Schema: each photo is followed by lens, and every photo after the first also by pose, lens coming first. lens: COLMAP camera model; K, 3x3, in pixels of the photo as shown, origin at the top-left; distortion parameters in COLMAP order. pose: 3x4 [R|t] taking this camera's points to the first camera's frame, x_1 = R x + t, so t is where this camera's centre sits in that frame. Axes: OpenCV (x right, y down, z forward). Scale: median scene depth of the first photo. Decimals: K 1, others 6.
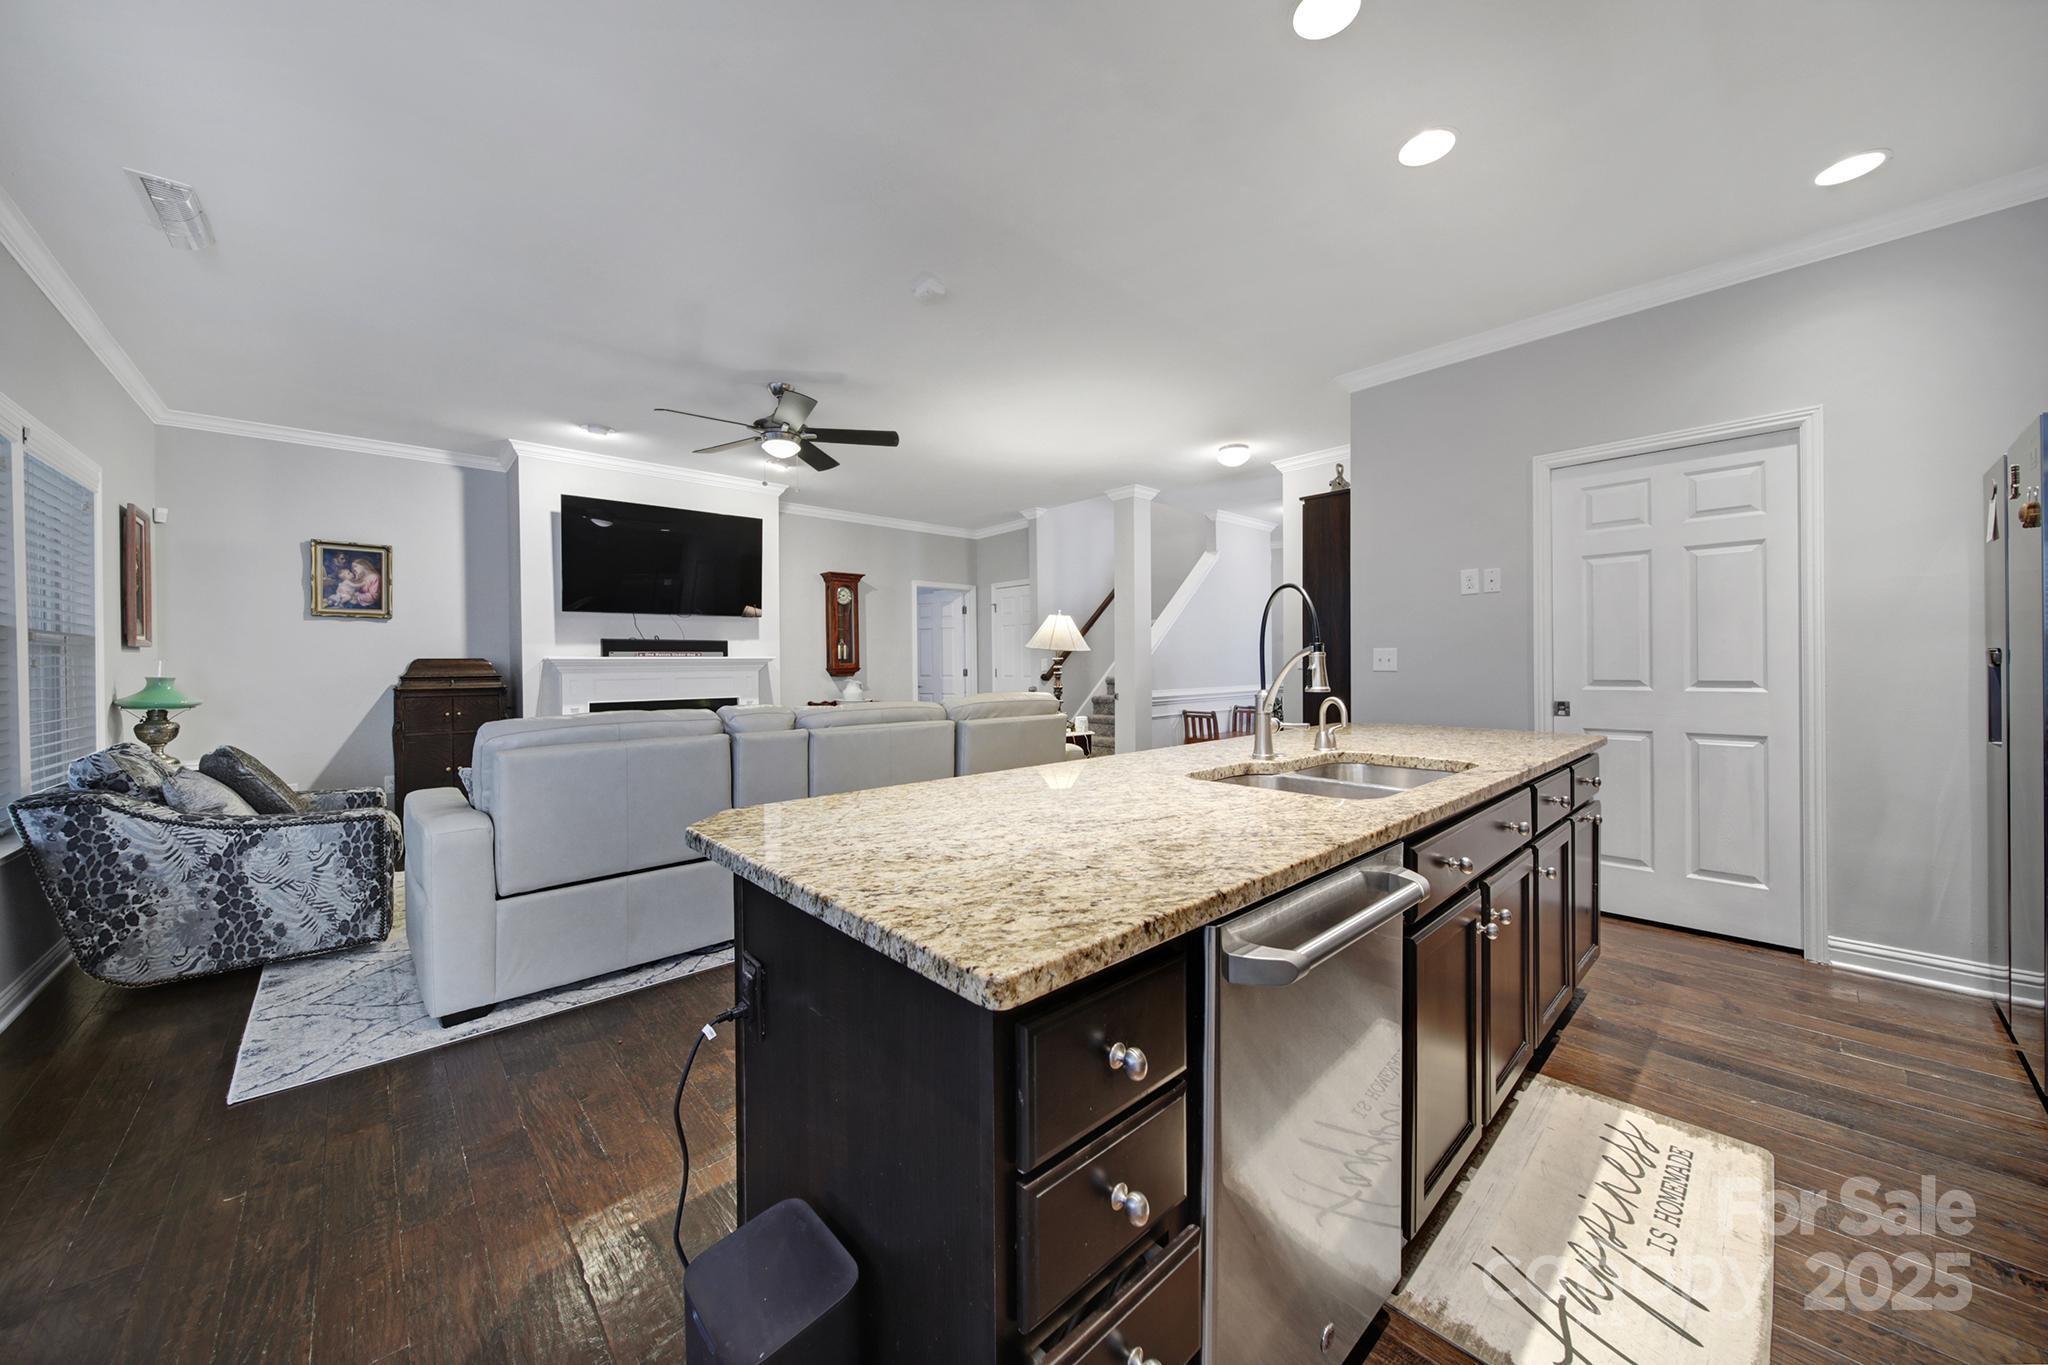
lens RADIAL K [[722.8, 0, 1027.1], [0, 722.8, 663.1], [0, 0, 1]] dist [-0.001066, -0.000174]
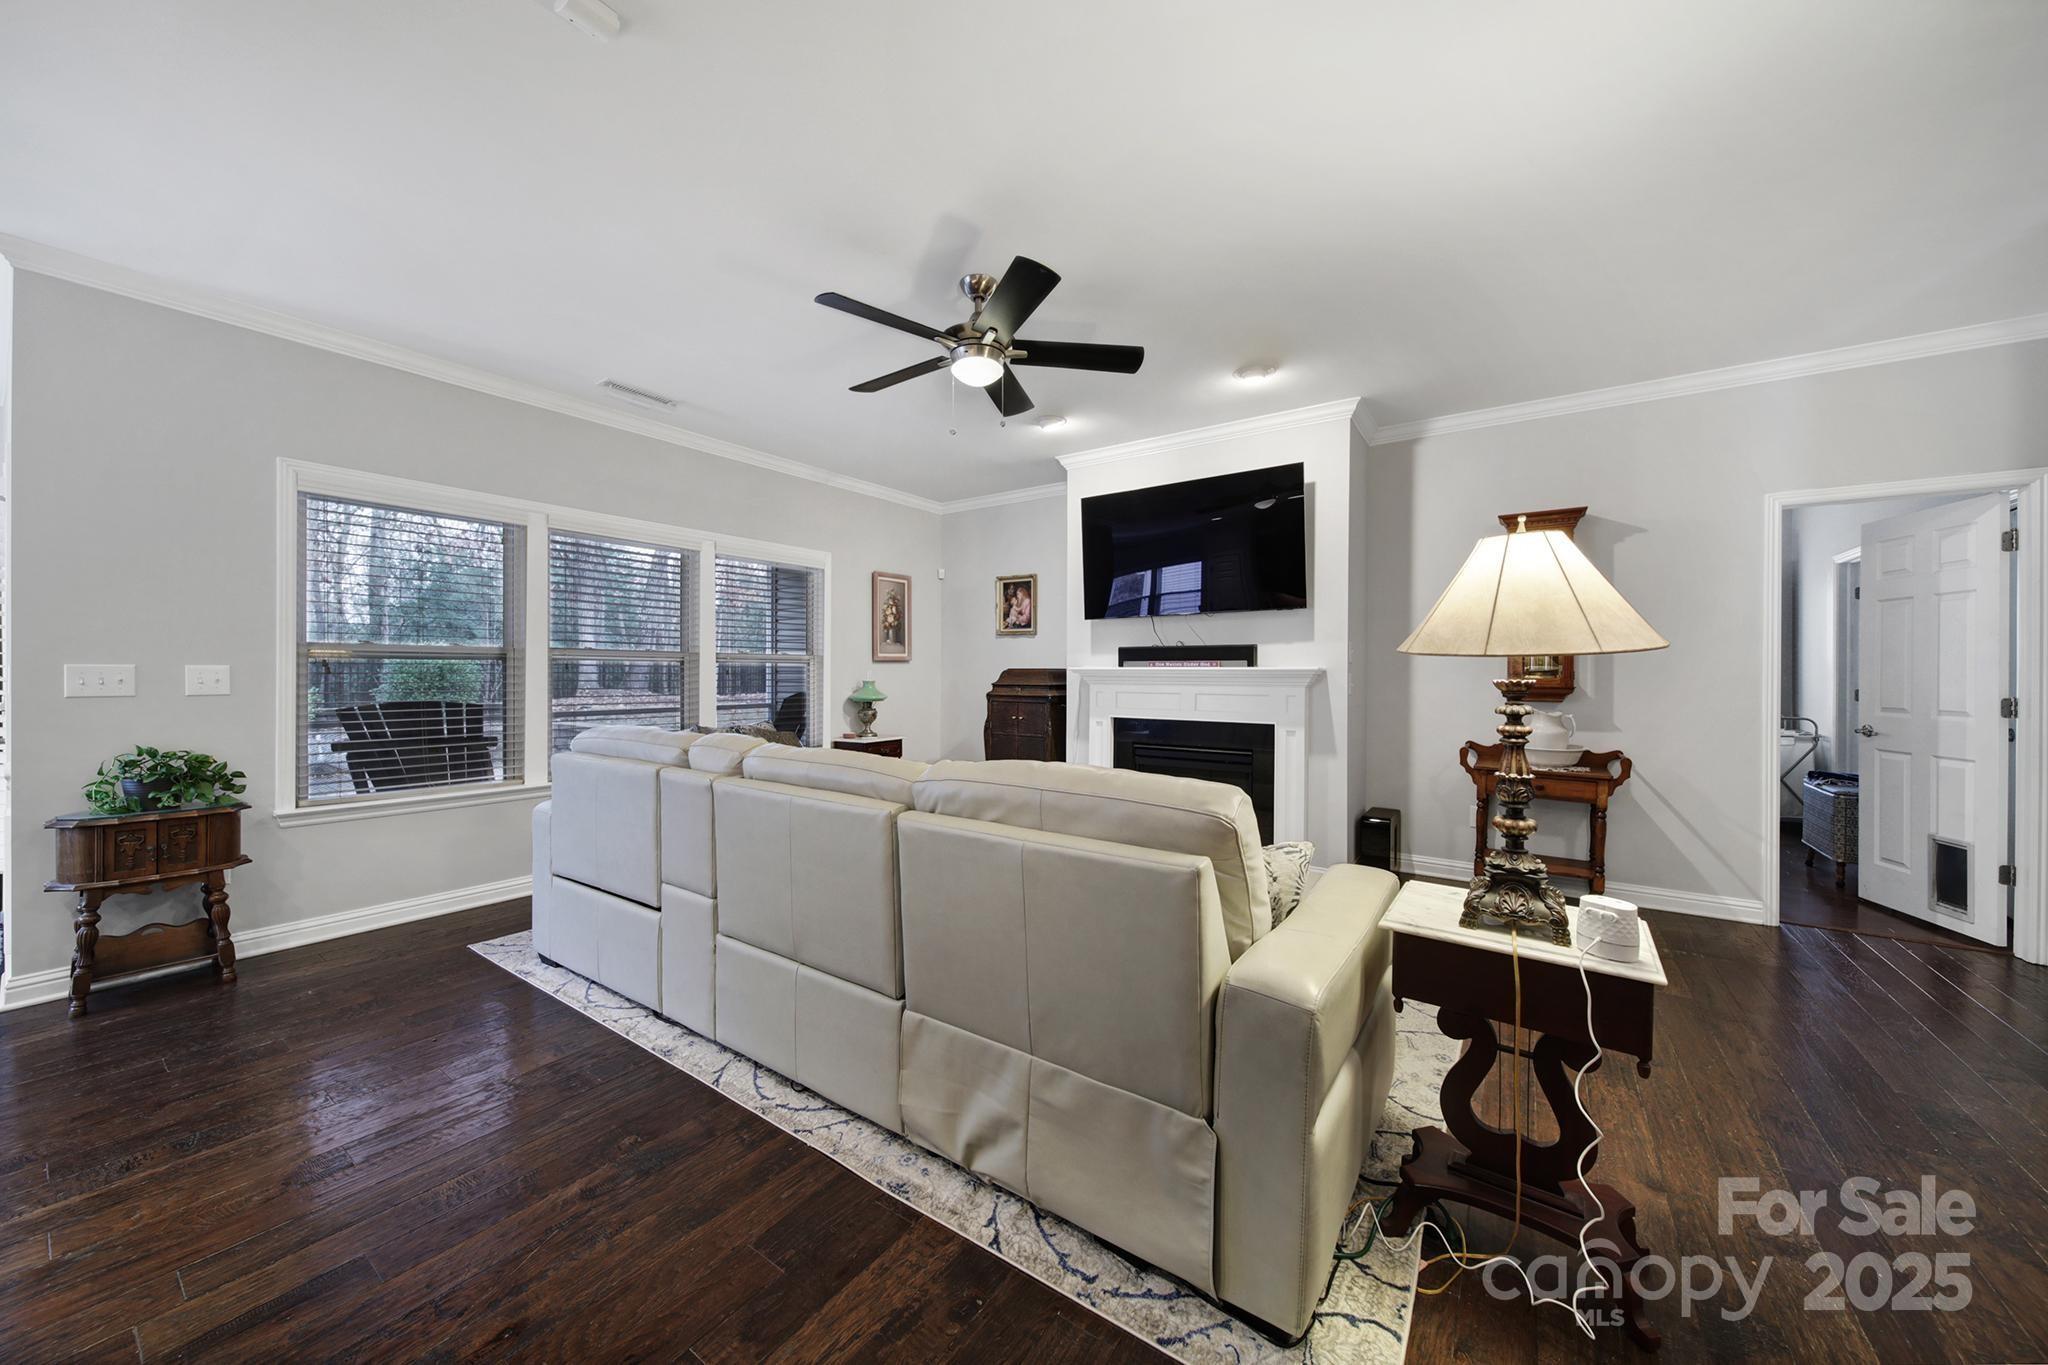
lens RADIAL K [[720.2, 0, 1025.1], [0, 720.2, 672.1], [0, 0, 1]] dist [-0.002323, -0.000472]
pose [[0.217901, 0.010808, -0.975911, 0.280996], [-0.004234, 0.999940, 0.010129, -0.011755], [0.975962, 0.001924, 0.217933, 0.727089]]
